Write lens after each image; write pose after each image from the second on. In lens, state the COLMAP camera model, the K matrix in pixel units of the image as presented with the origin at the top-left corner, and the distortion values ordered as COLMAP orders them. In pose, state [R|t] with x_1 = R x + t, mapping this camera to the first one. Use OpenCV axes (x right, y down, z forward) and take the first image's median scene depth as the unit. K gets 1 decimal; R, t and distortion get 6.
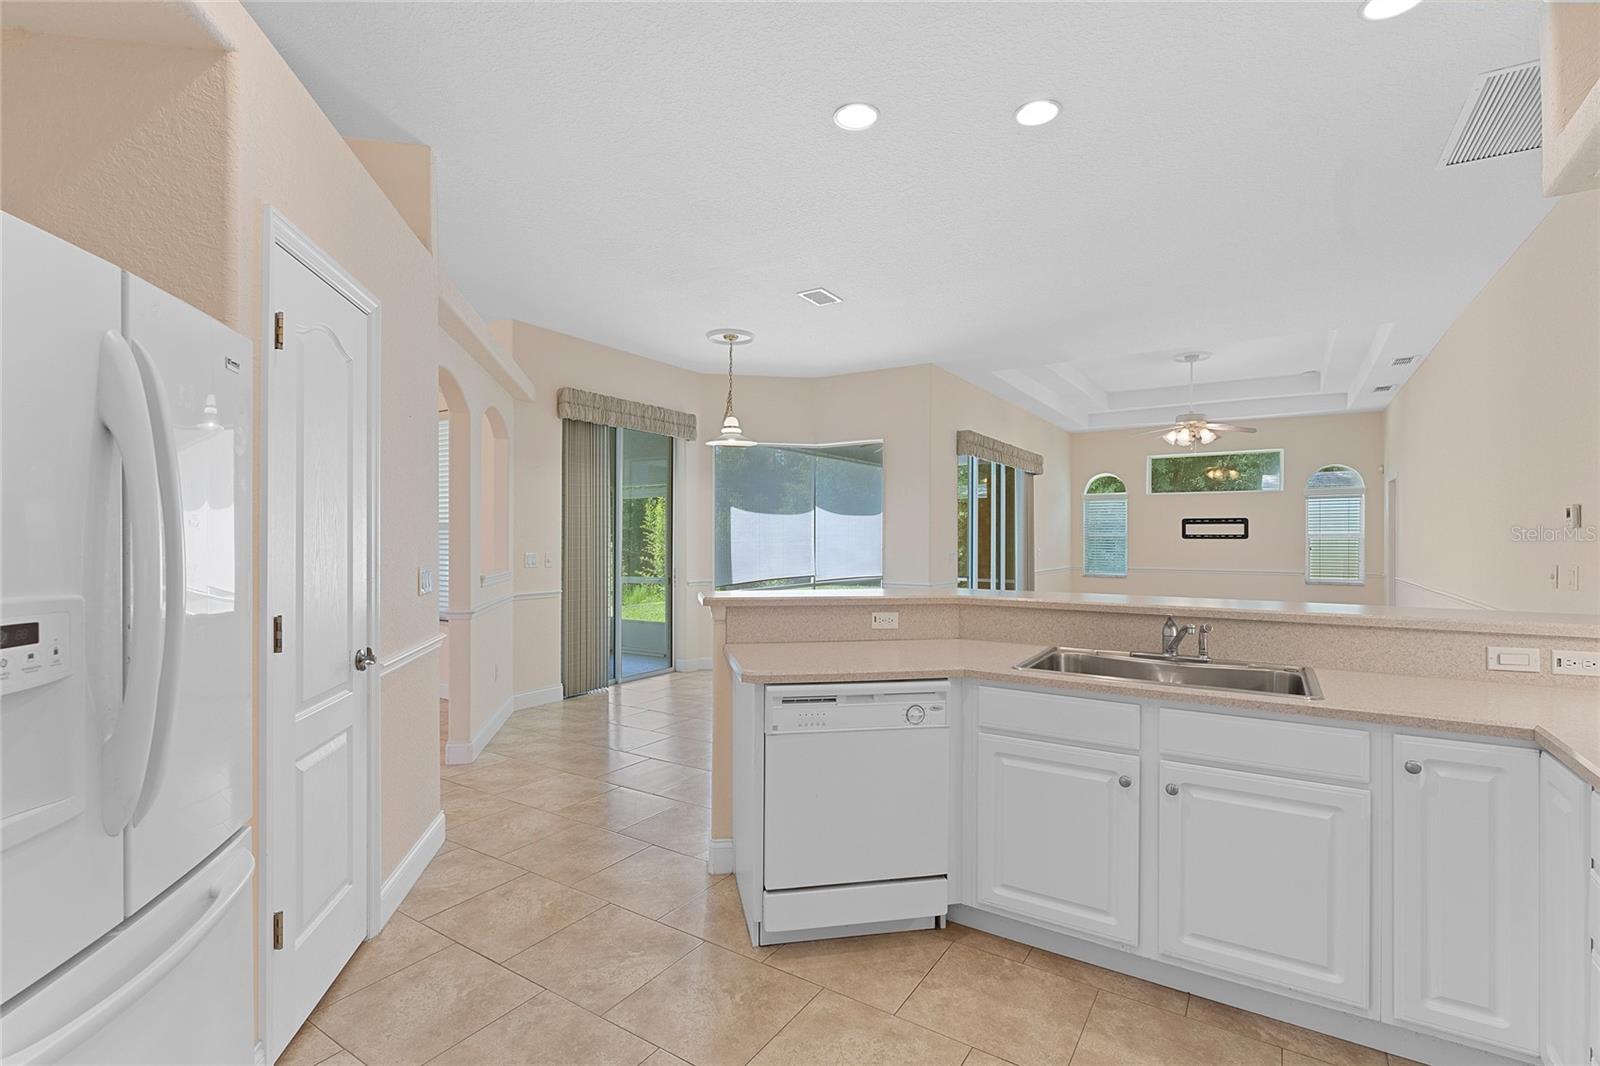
lens RADIAL K [[737.1, 0, 802.8], [0, 737.1, 537.1], [0, 0, 1]] dist [-0.000346, -0.001093]
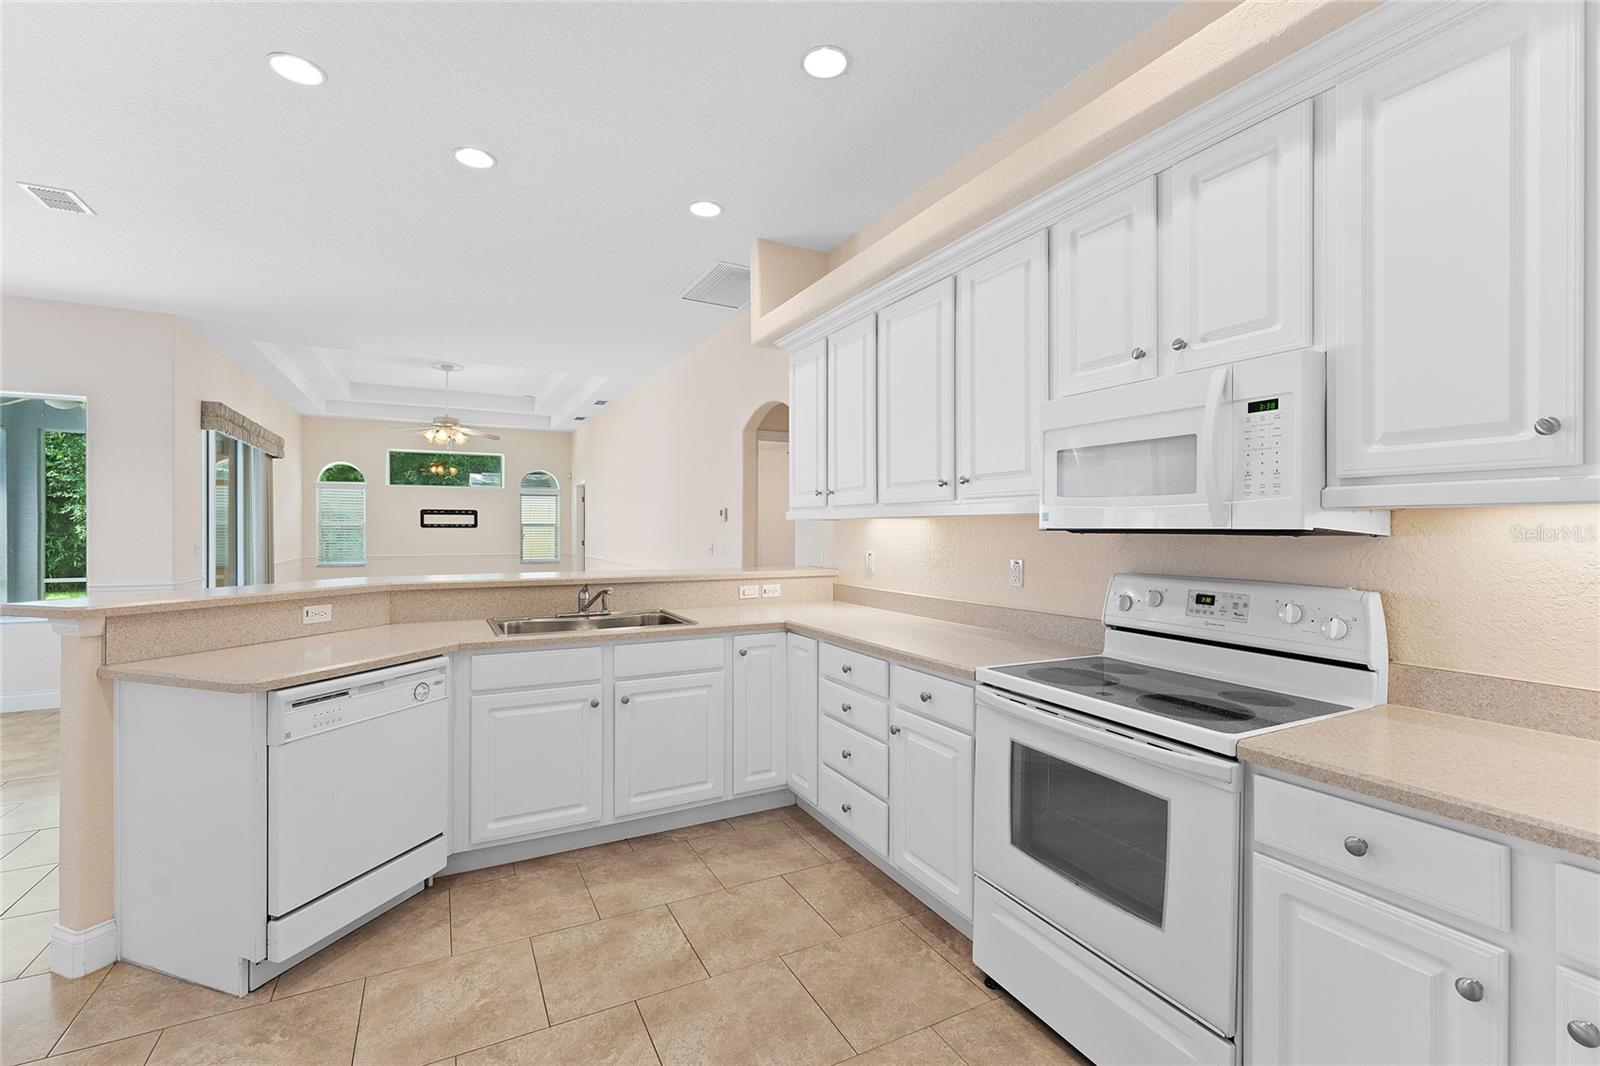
lens RADIAL K [[692.1, 0, 803.0], [0, 692.1, 531.4], [0, 0, 1]] dist [-0.000545, -0.000049]
pose [[0.485780, -0.005642, 0.874063, -0.454045], [-0.000790, 0.999976, 0.006893, 0.000236], [-0.874081, -0.004039, 0.485764, 0.027864]]
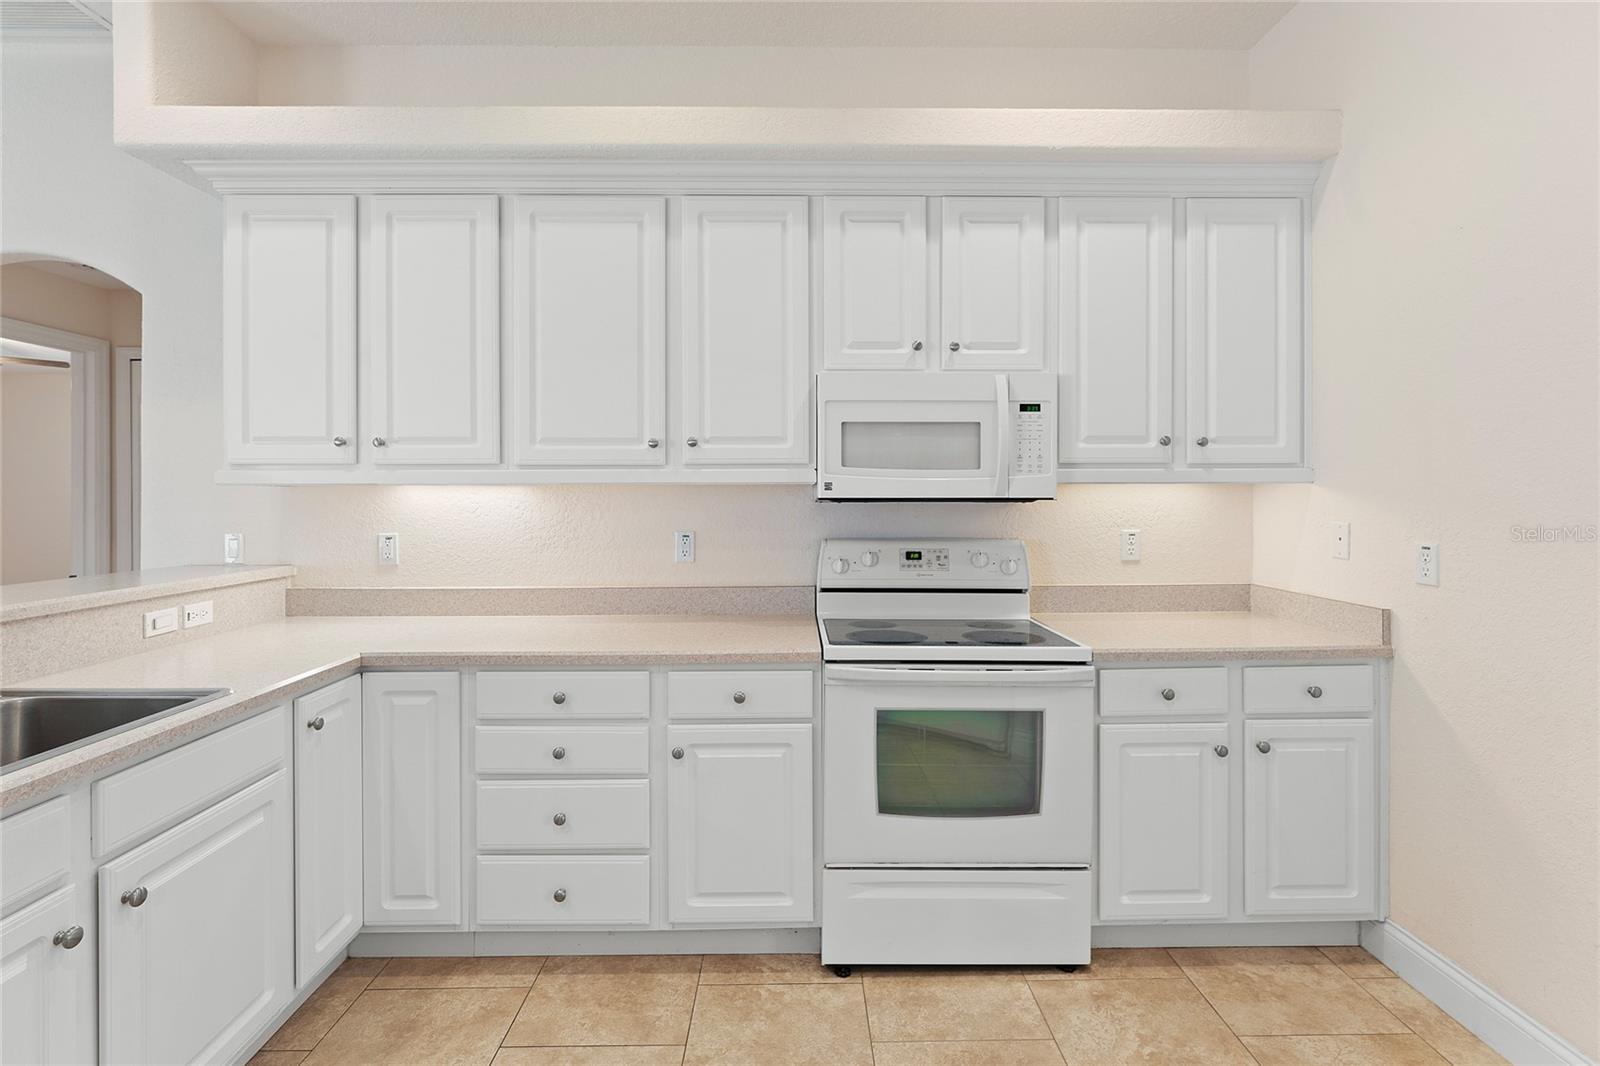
lens RADIAL K [[737.1, 0, 803.1], [0, 737.1, 499.2], [0, 0, 1]] dist [-0.000346, -0.001093]
pose [[-0.560532, -0.002692, 0.828128, -0.292167], [0.001010, 0.999992, 0.003935, 0.000408], [-0.828132, 0.003042, -0.560525, 0.768806]]
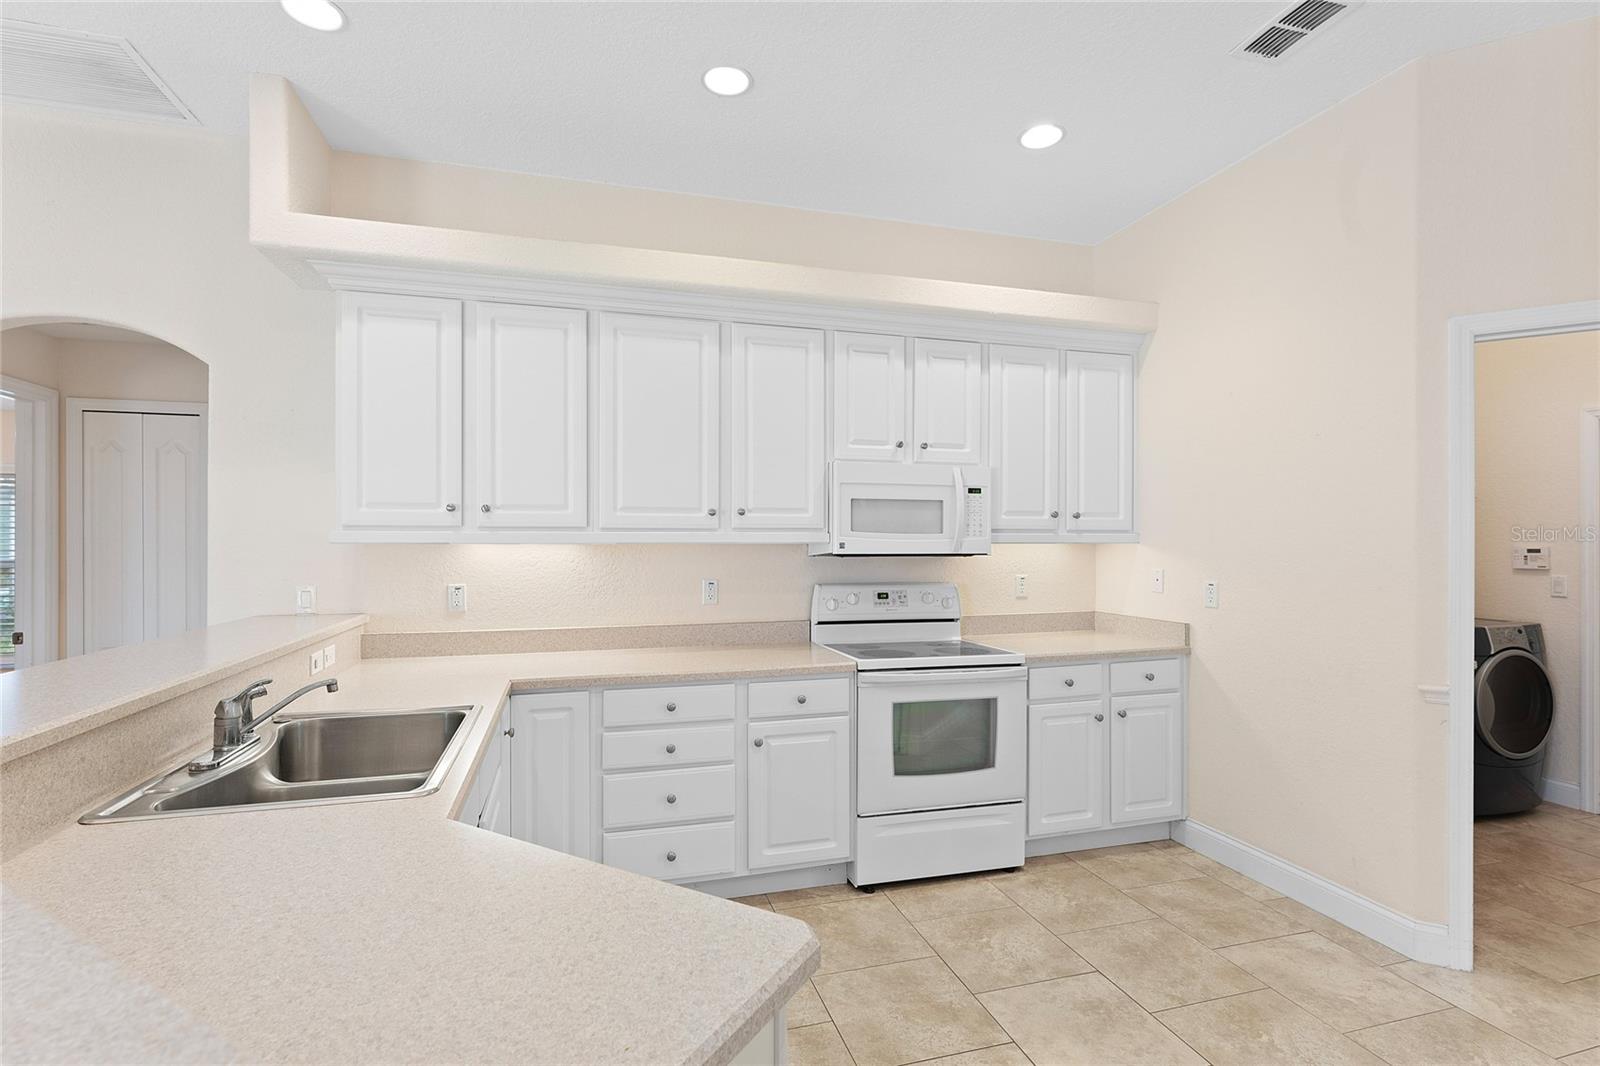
lens RADIAL K [[737.1, 0, 788.0], [0, 737.1, 542.6], [0, 0, 1]] dist [-0.000346, -0.001093]
pose [[-0.755318, -0.001141, 0.655358, -0.301758], [-0.001044, 0.999999, 0.000537, -0.018651], [-0.655358, -0.000279, -0.755319, 1.266009]]
